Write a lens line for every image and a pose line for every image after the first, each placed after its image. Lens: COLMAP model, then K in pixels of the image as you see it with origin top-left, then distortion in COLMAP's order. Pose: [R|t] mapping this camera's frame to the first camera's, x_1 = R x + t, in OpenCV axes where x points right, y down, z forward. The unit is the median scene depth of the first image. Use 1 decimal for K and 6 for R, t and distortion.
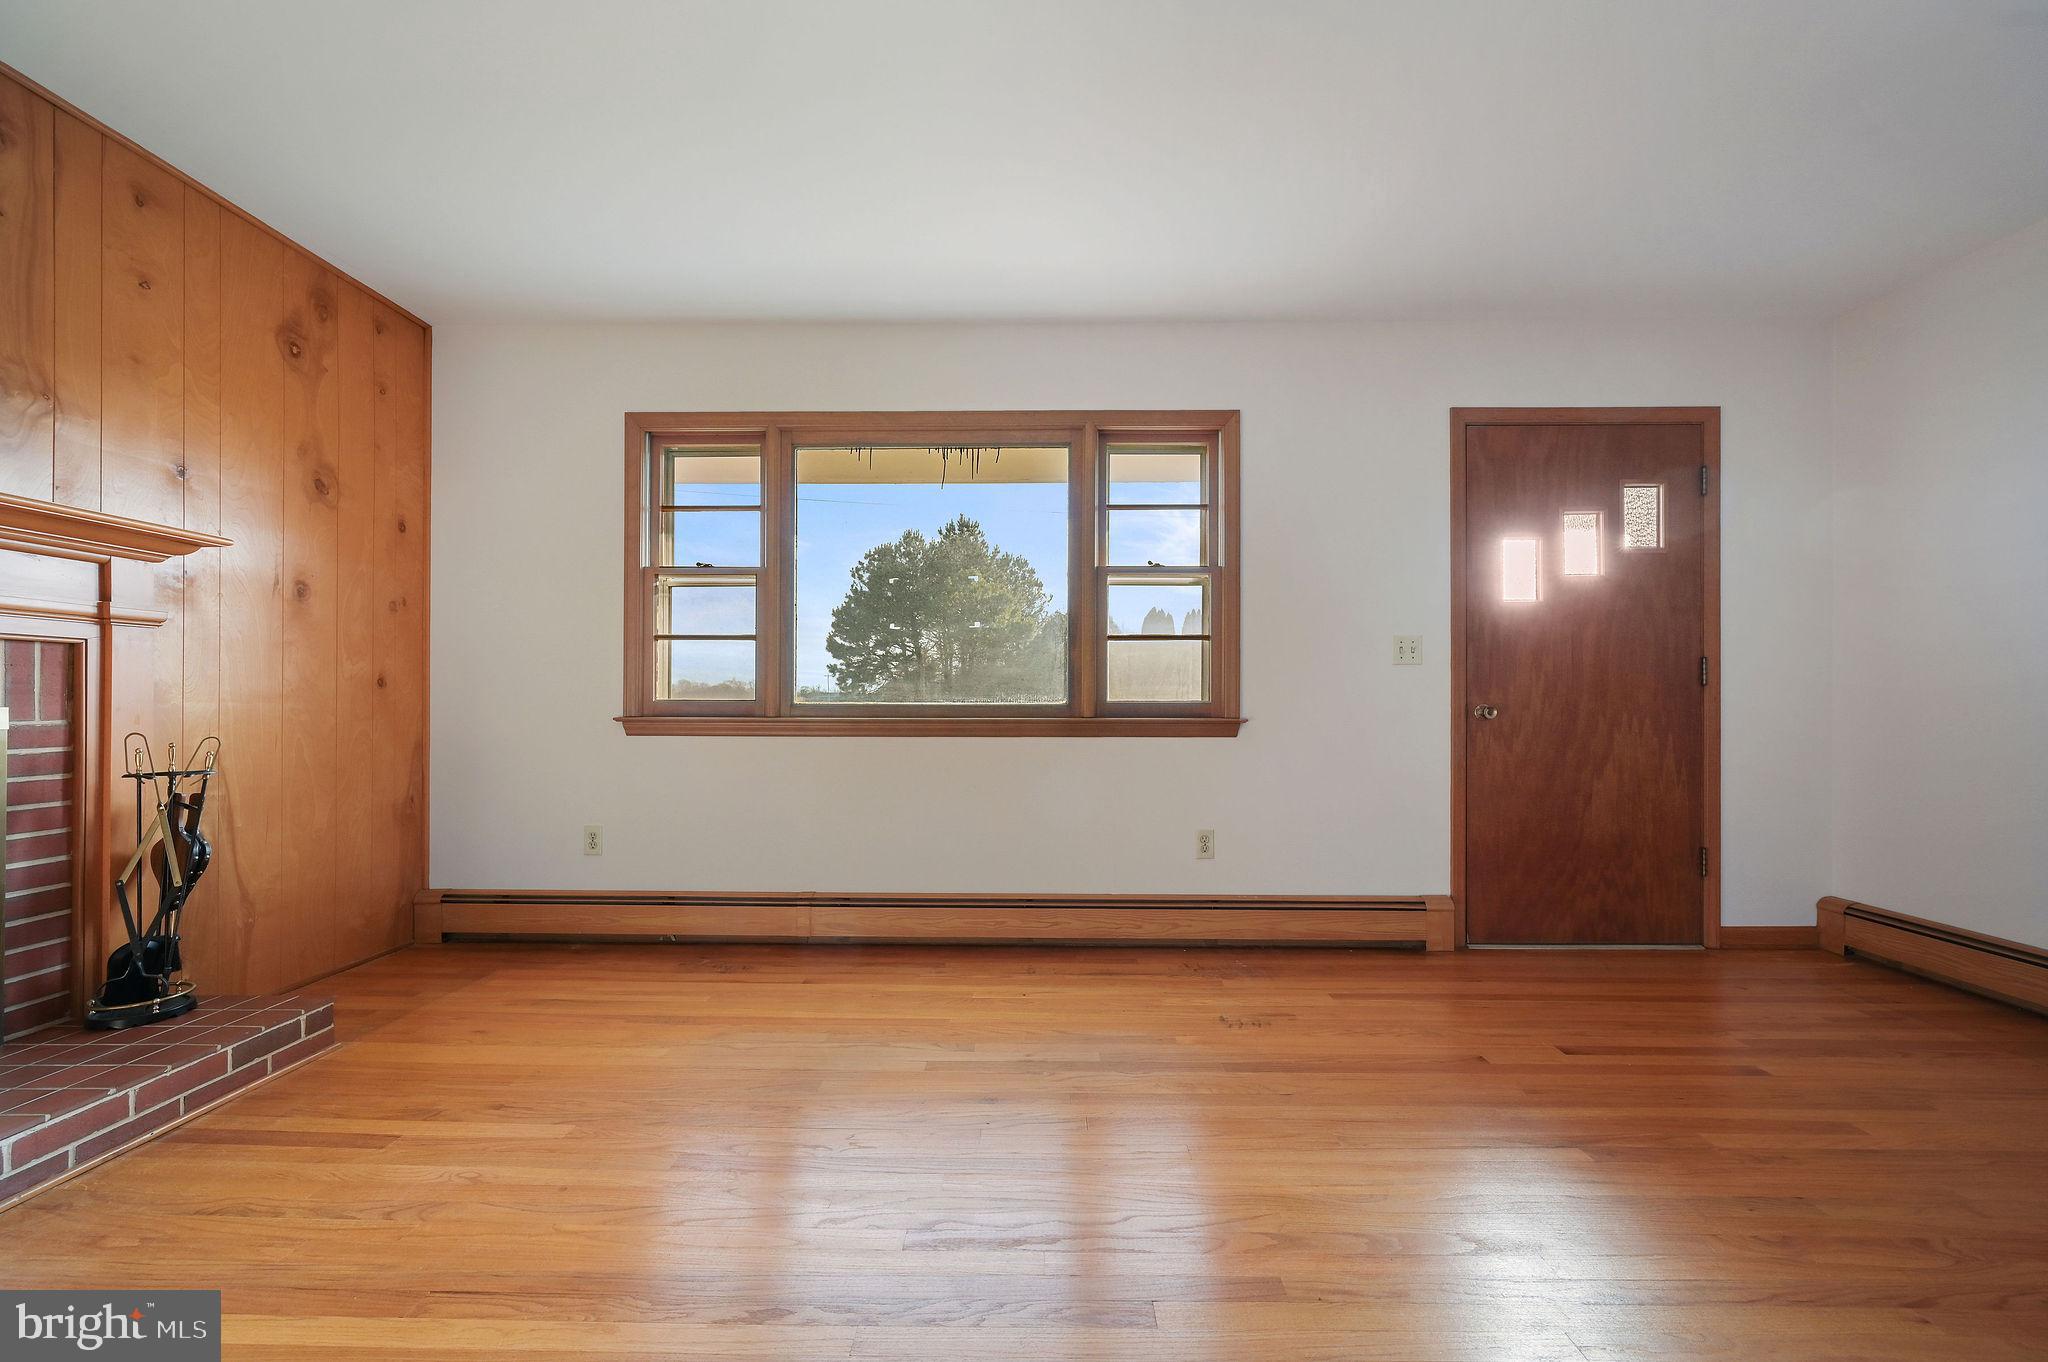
lens RADIAL K [[808.3, 0, 1026.7], [0, 808.3, 694.9], [0, 0, 1]] dist [-0.001558, -0.000186]
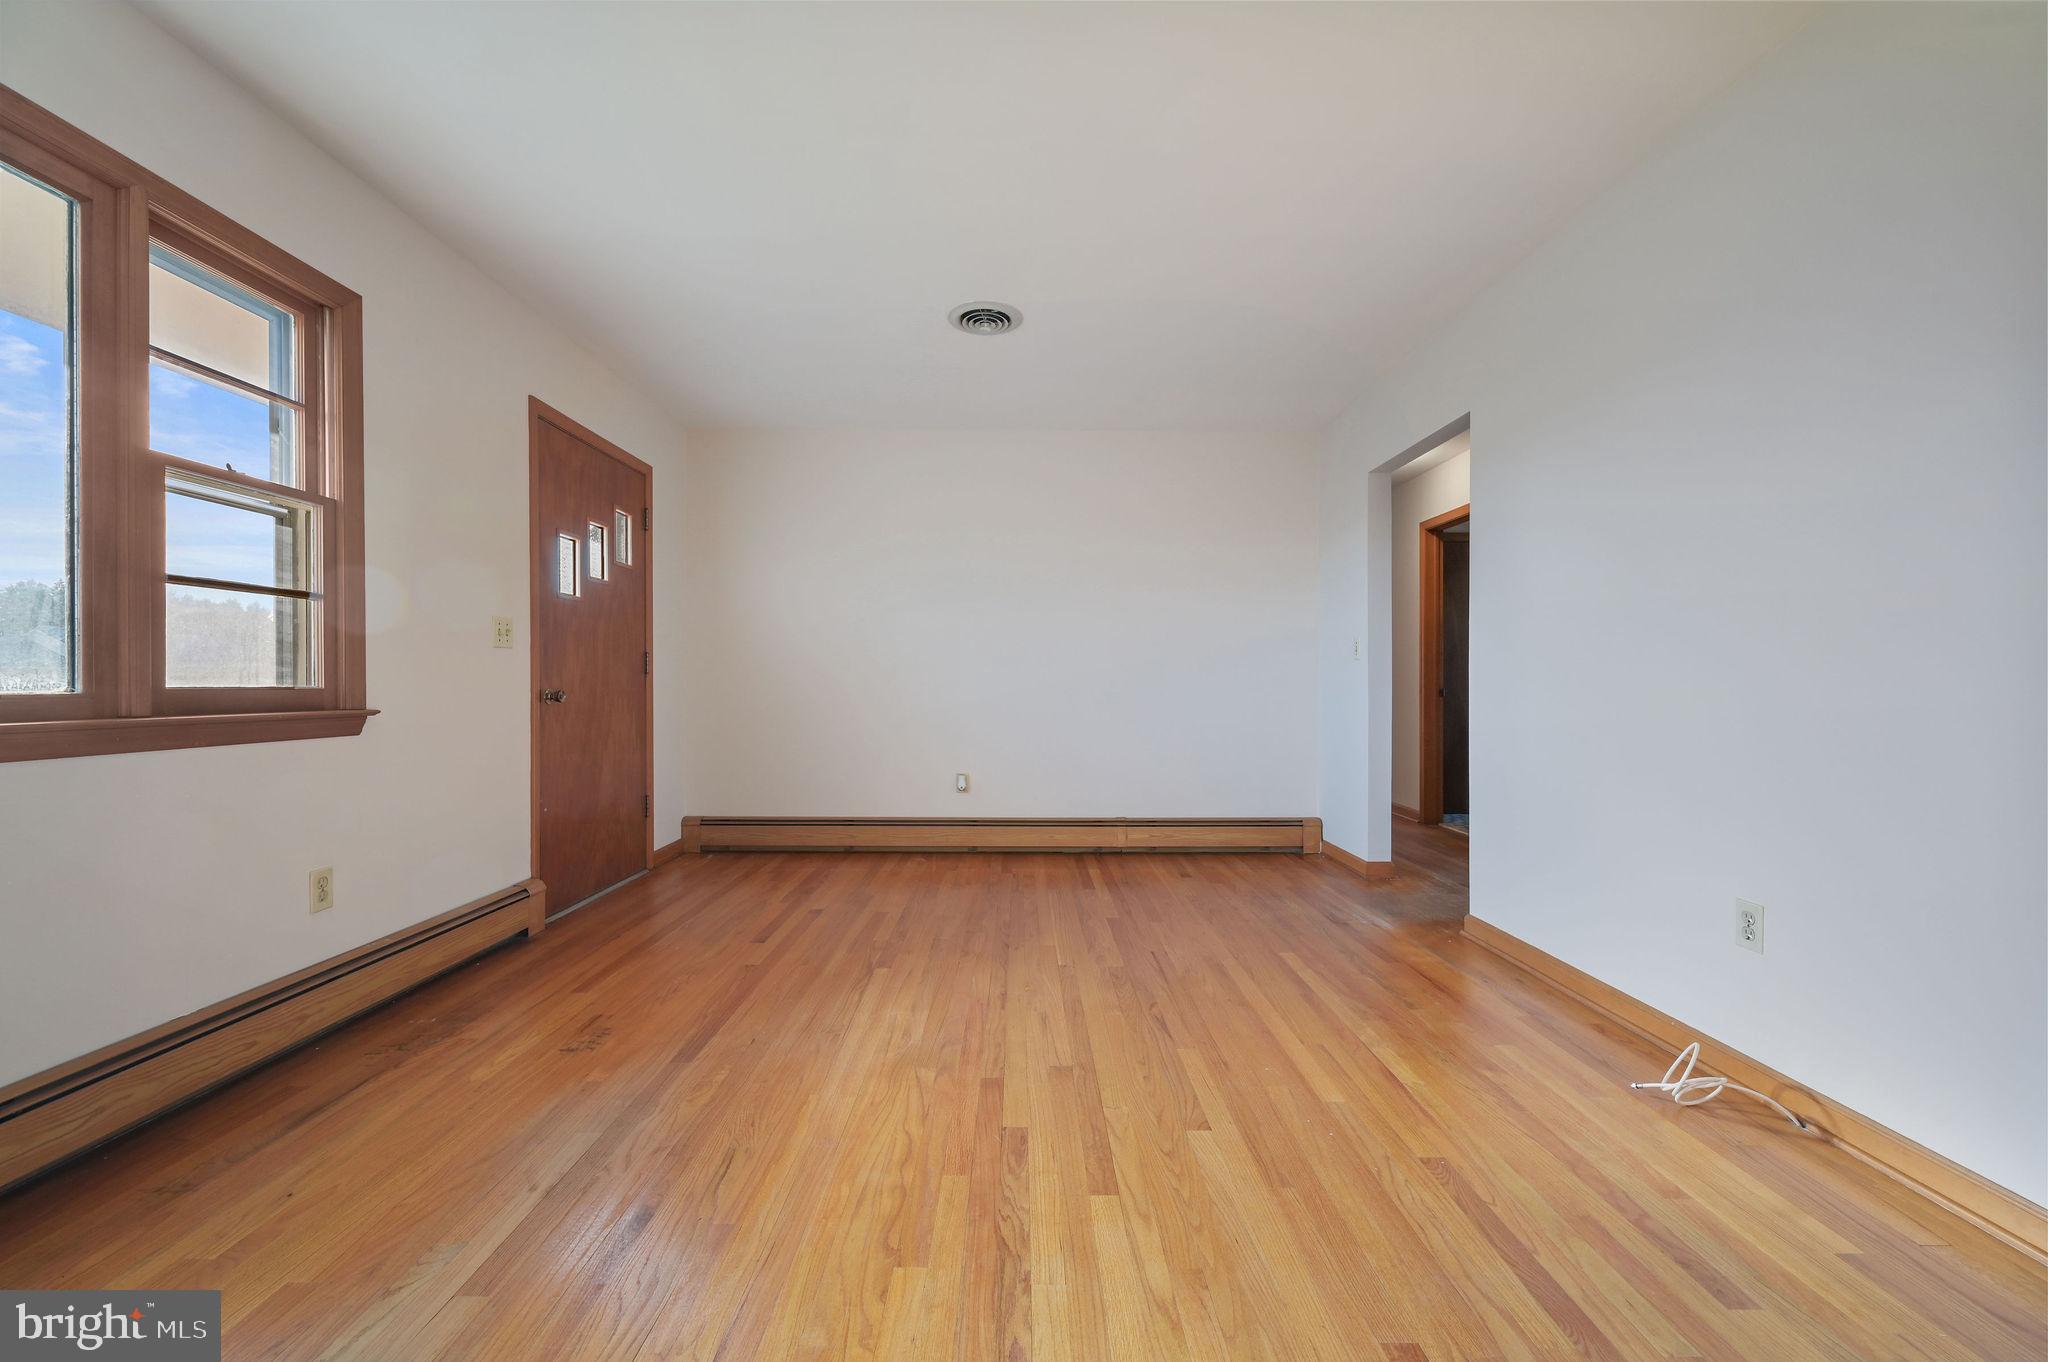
lens RADIAL K [[791.8, 0, 1024.0], [0, 791.8, 681.0], [0, 0, 1]] dist [-0.001302, -0.000129]
pose [[-0.011956, 0.003057, 0.999924, -0.477543], [-0.004229, 0.999986, -0.003108, 0.002298], [-0.999920, -0.004266, -0.011943, 0.400061]]
